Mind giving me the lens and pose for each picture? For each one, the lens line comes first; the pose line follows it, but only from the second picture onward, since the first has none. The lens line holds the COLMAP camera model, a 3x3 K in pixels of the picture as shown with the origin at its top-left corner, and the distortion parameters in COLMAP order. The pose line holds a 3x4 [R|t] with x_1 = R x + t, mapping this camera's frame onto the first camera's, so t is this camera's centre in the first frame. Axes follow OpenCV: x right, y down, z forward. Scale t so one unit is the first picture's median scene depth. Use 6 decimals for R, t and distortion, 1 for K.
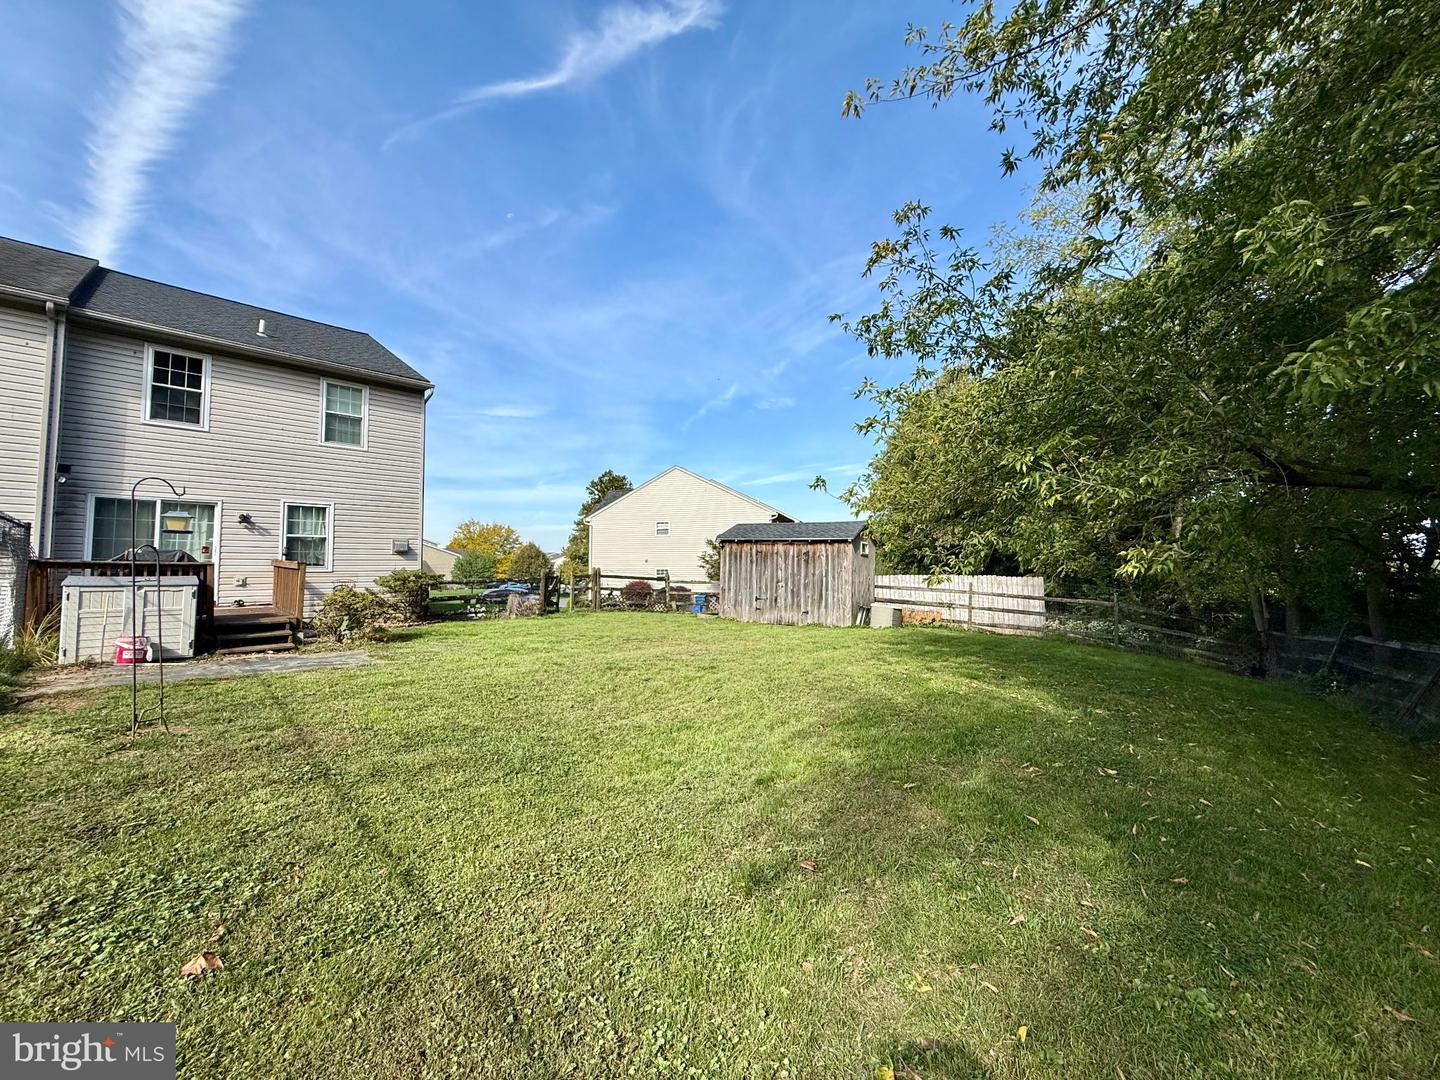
lens RADIAL K [[570.4, 0, 714.9], [0, 570.4, 539.4], [0, 0, 1]] dist [0.015327, -0.003219]
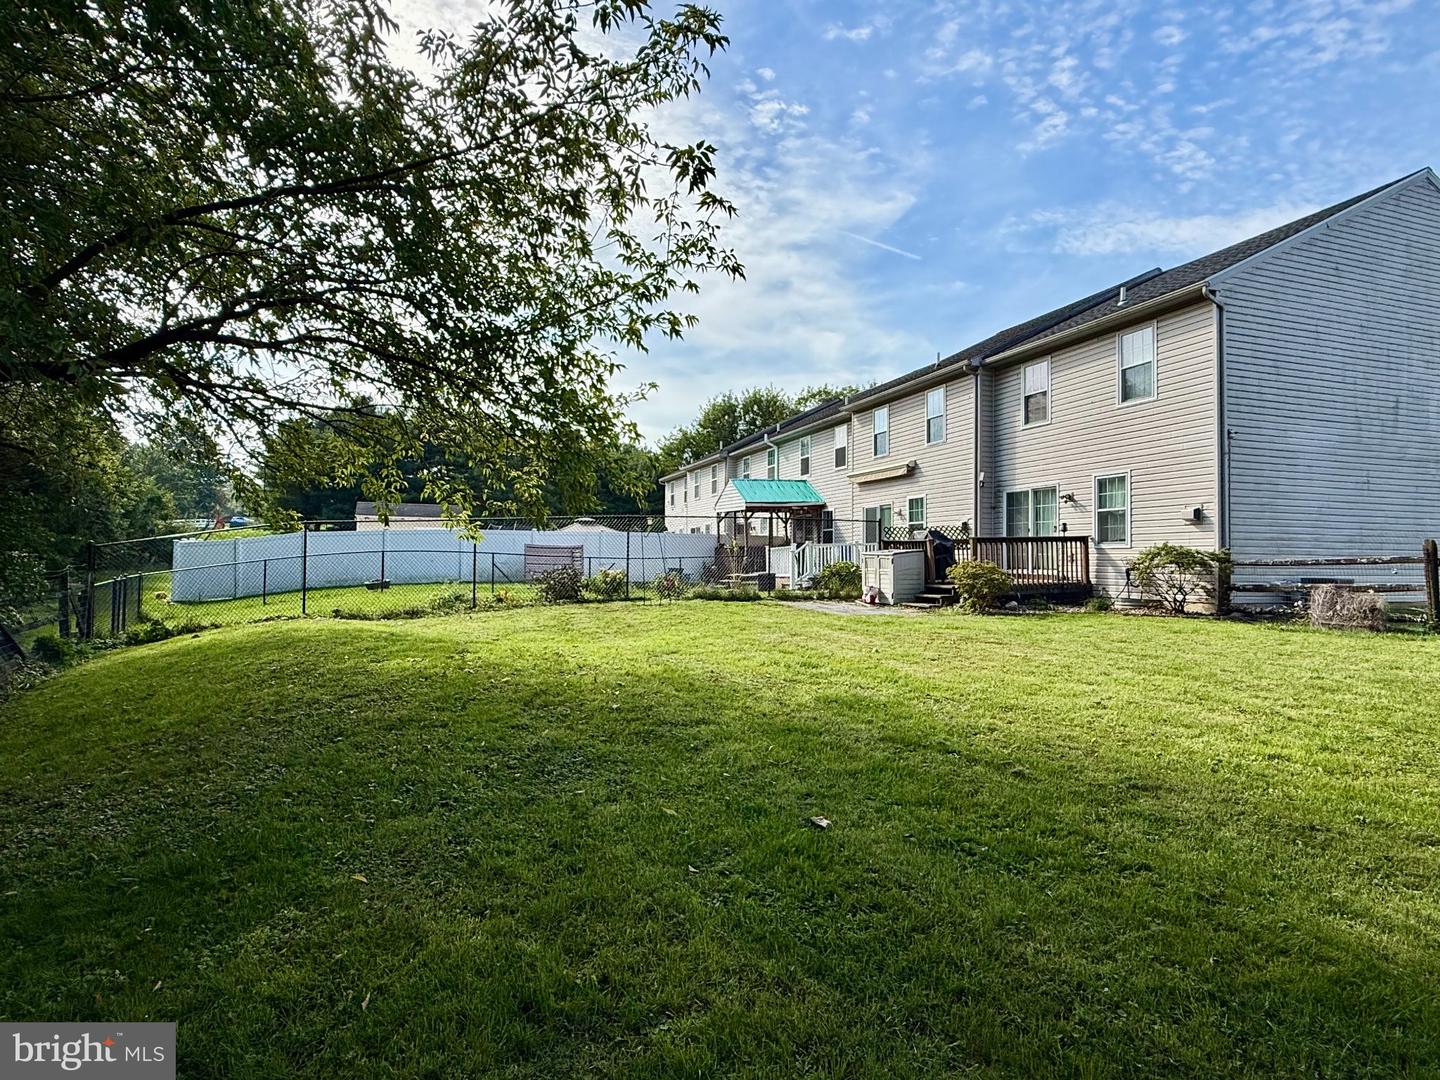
lens RADIAL K [[786.4, 0, 720.0], [0, 786.4, 540.0], [0, 0, 1]] dist [0.004484, 0.002586]
pose [[-0.422554, -0.008270, -0.906300, 0.787491], [0.049569, 0.998251, -0.032220, 0.057964], [0.904981, -0.058539, -0.421405, 1.035501]]
